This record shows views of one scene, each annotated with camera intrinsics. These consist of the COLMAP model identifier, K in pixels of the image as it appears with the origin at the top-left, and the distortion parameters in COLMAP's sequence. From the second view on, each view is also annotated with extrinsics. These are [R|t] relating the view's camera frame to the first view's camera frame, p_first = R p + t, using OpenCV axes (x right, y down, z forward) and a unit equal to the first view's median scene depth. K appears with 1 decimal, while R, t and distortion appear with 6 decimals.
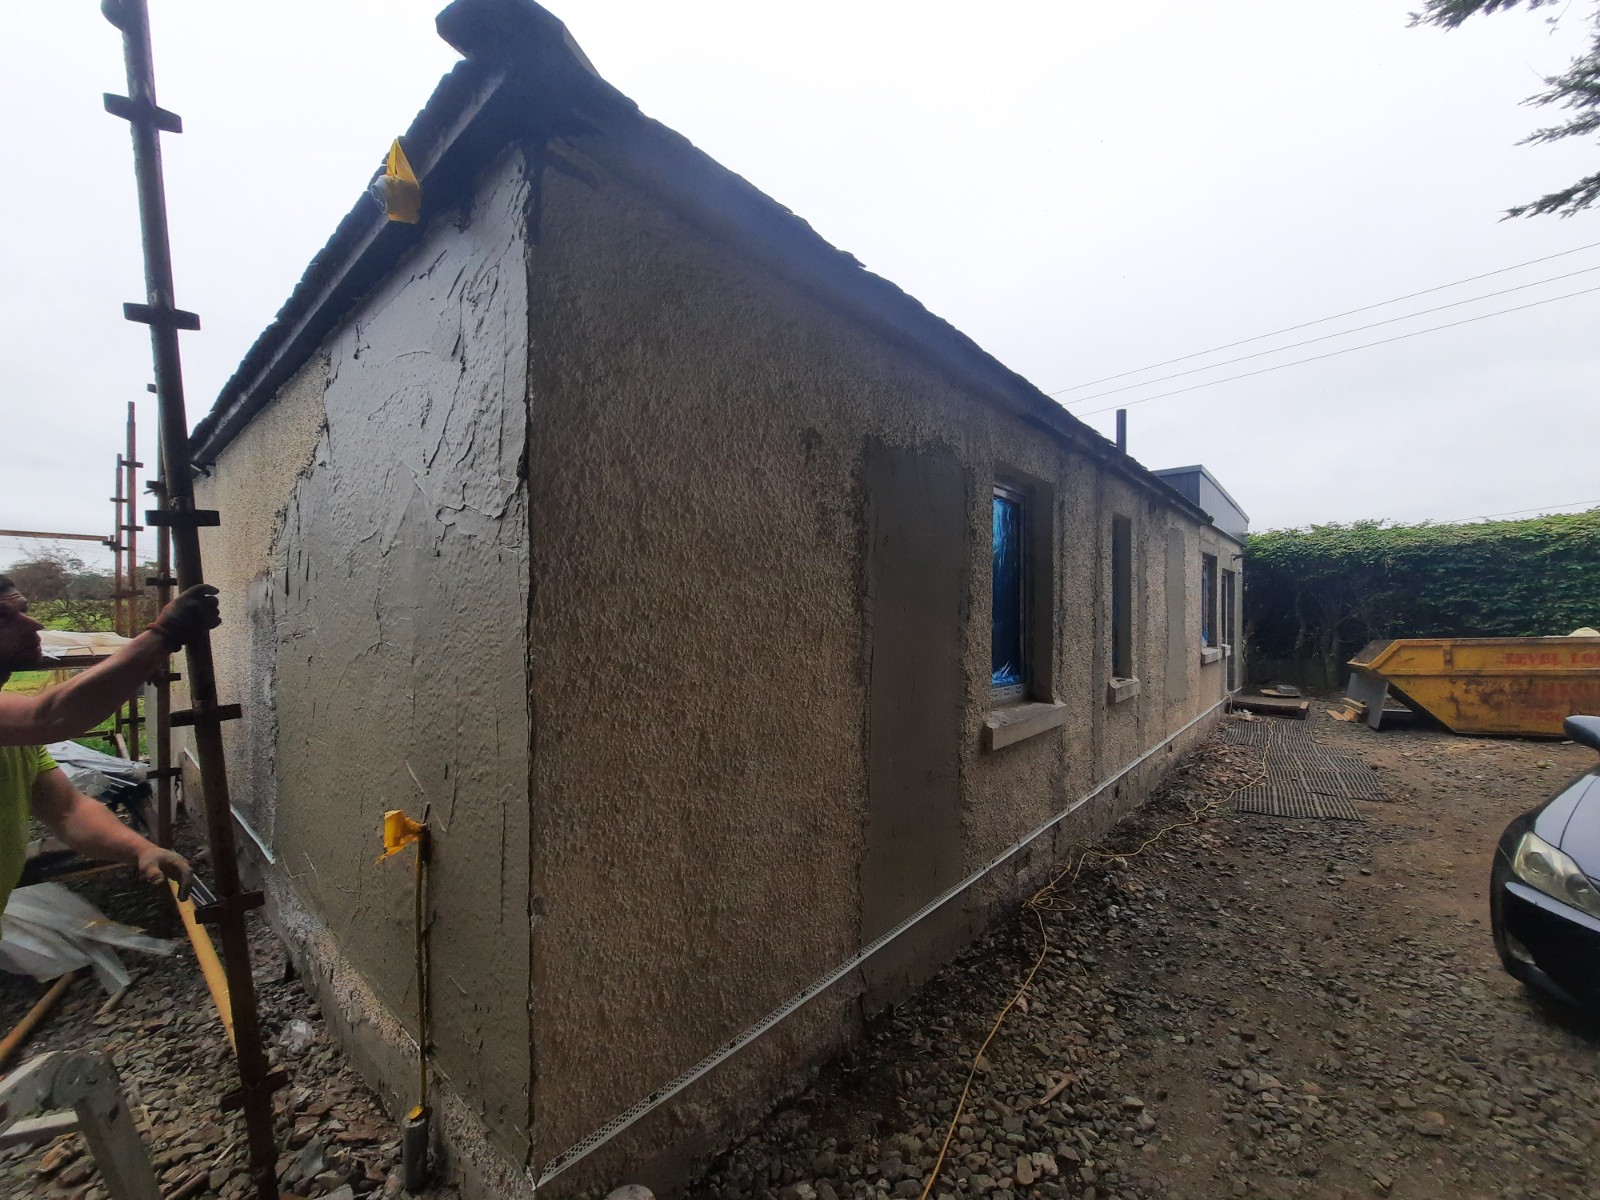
lens RADIAL K [[639.3, 0, 792.3], [0, 639.3, 603.7], [0, 0, 1]] dist [-0.028786, 0.002257]
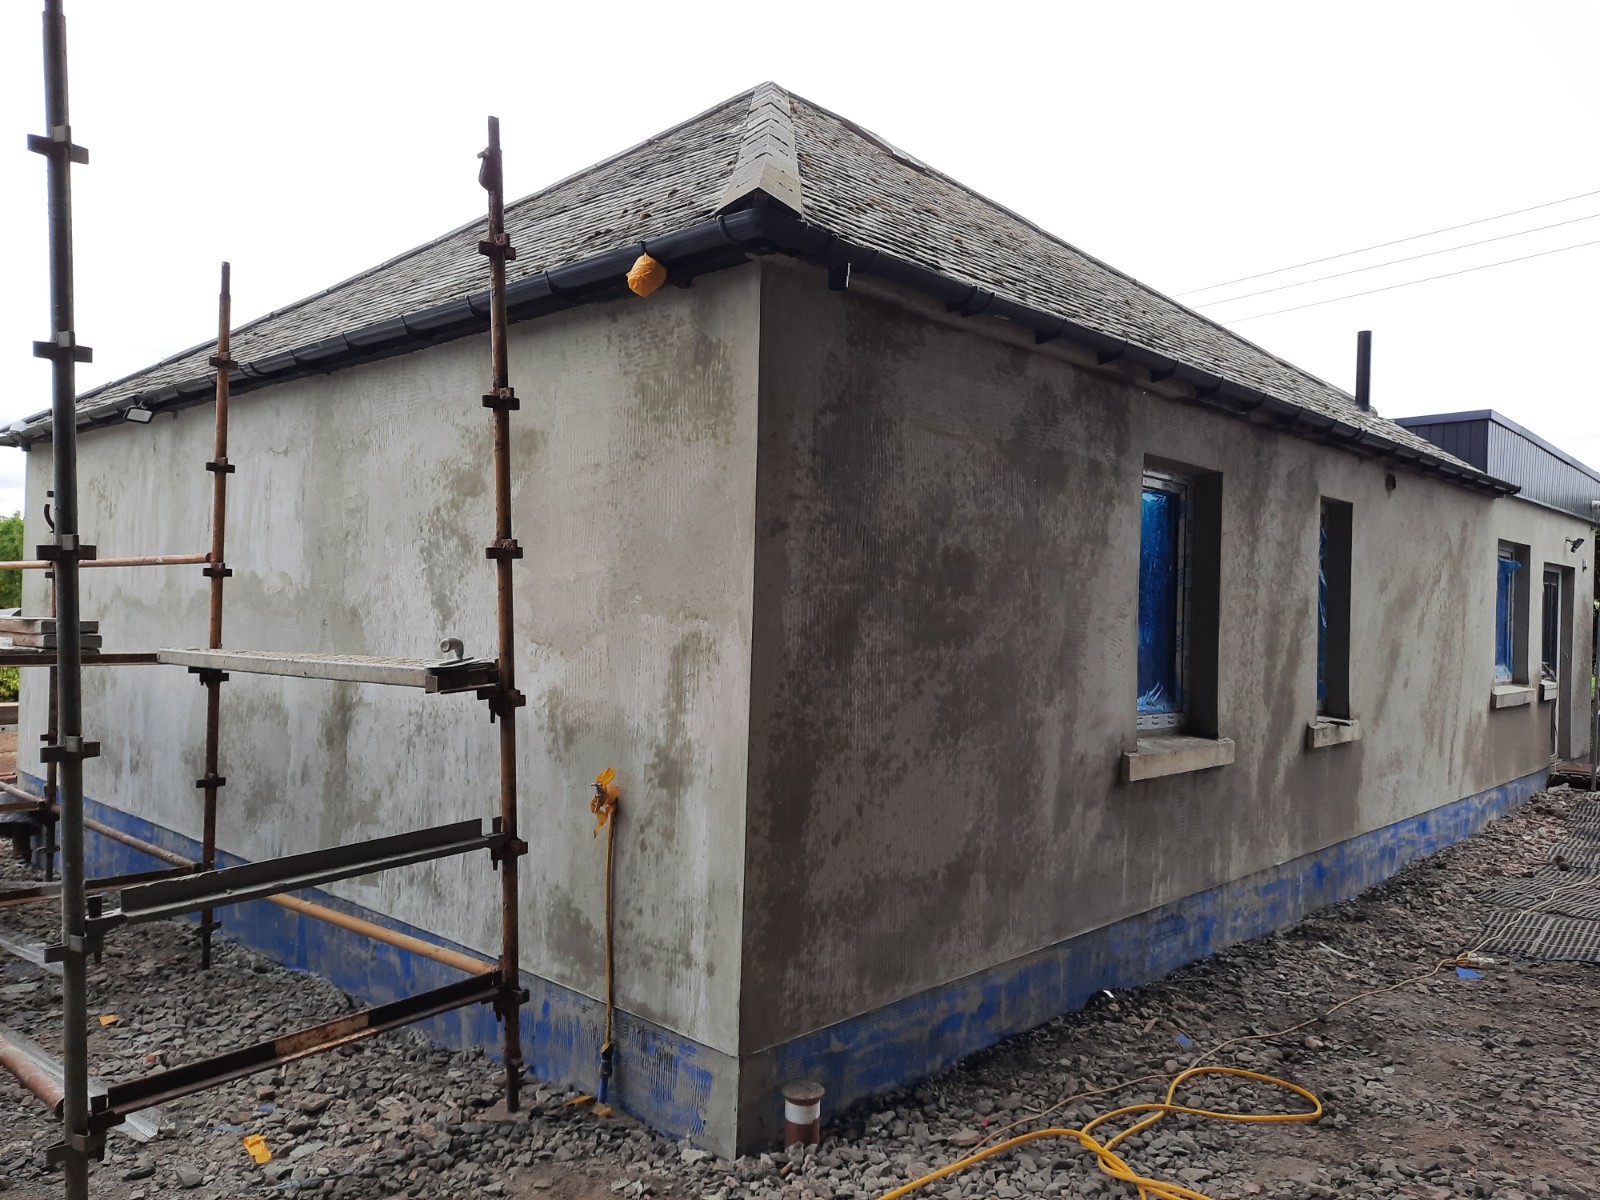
lens RADIAL K [[1169.3, 0, 802.5], [0, 1169.3, 603.4], [0, 0, 1]] dist [0.001358, -0.002202]
pose [[0.999358, 0.020659, -0.029272, -0.075692], [-0.020488, 0.999771, 0.006143, -0.014362], [0.029392, -0.005540, 0.999553, -0.484804]]
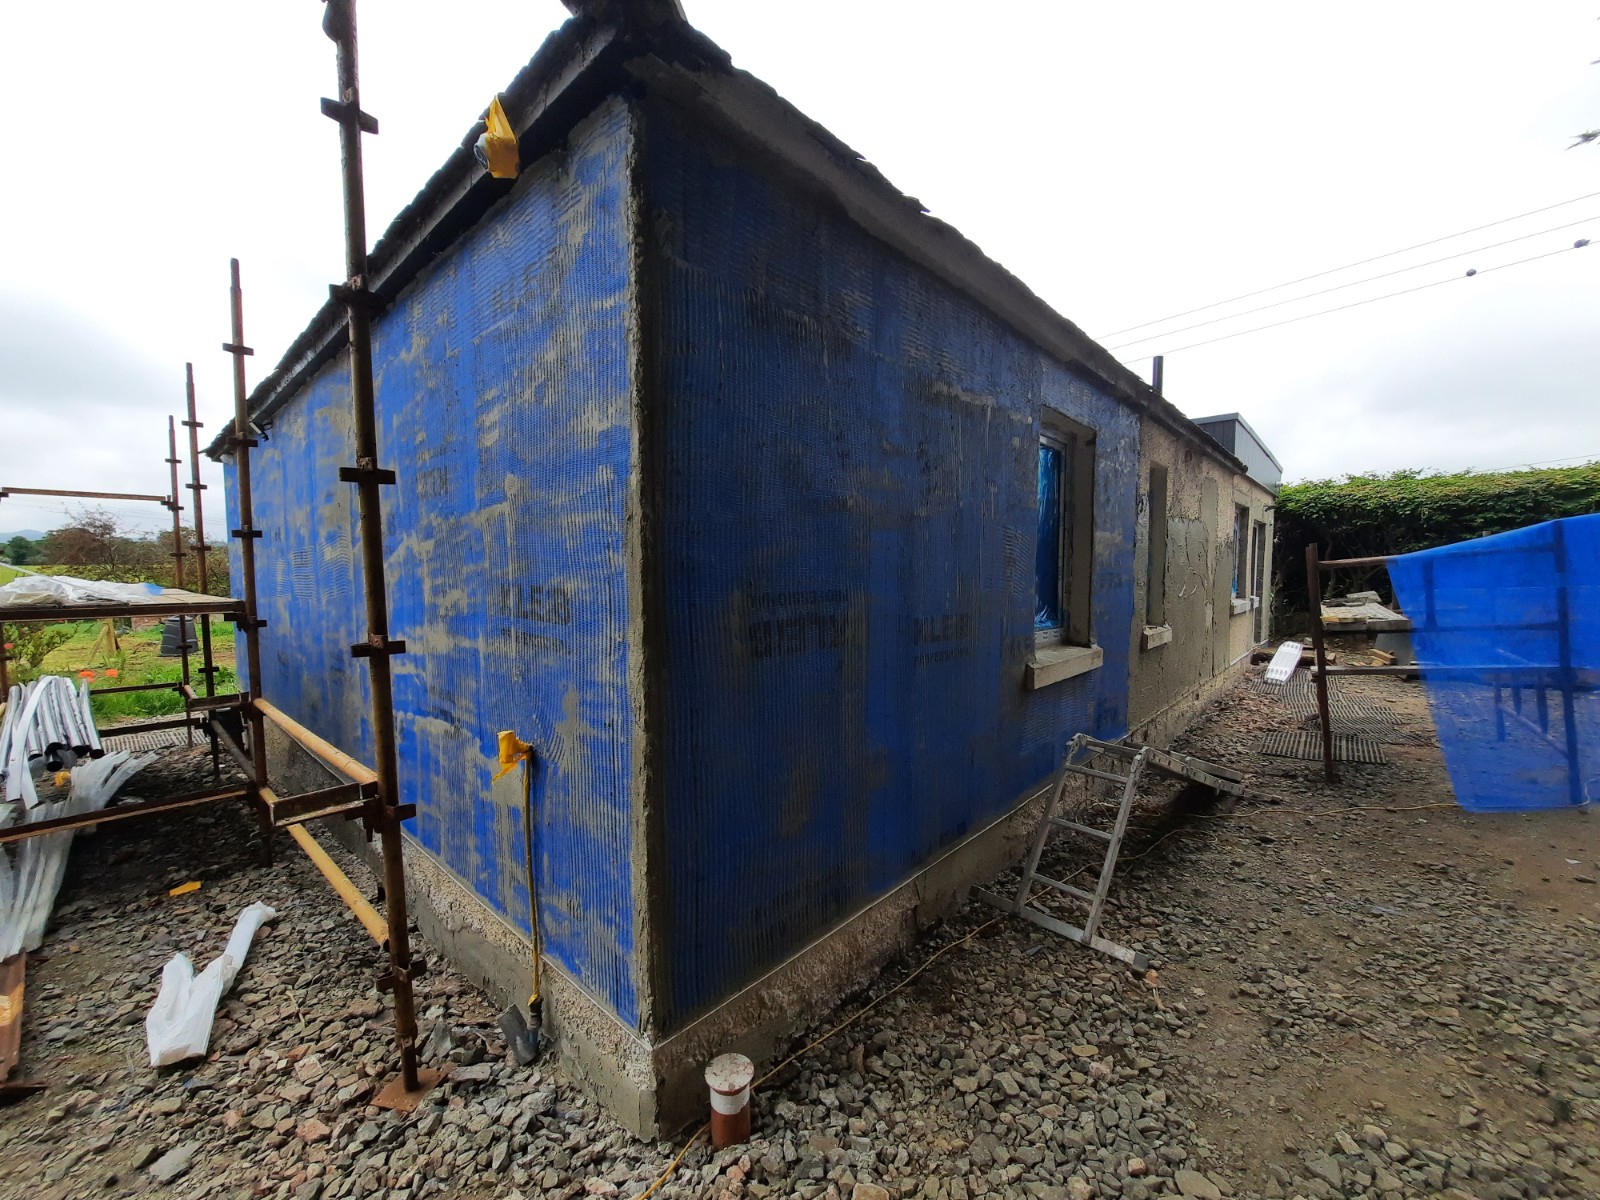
lens RADIAL K [[639.3, 0, 792.6], [0, 639.3, 607.0], [0, 0, 1]] dist [-0.028786, 0.002257]
pose [[0.999634, -0.005704, -0.026441, -0.040976], [0.007559, 0.997478, 0.070570, 0.014725], [0.025972, -0.070744, 0.997156, -0.033230]]
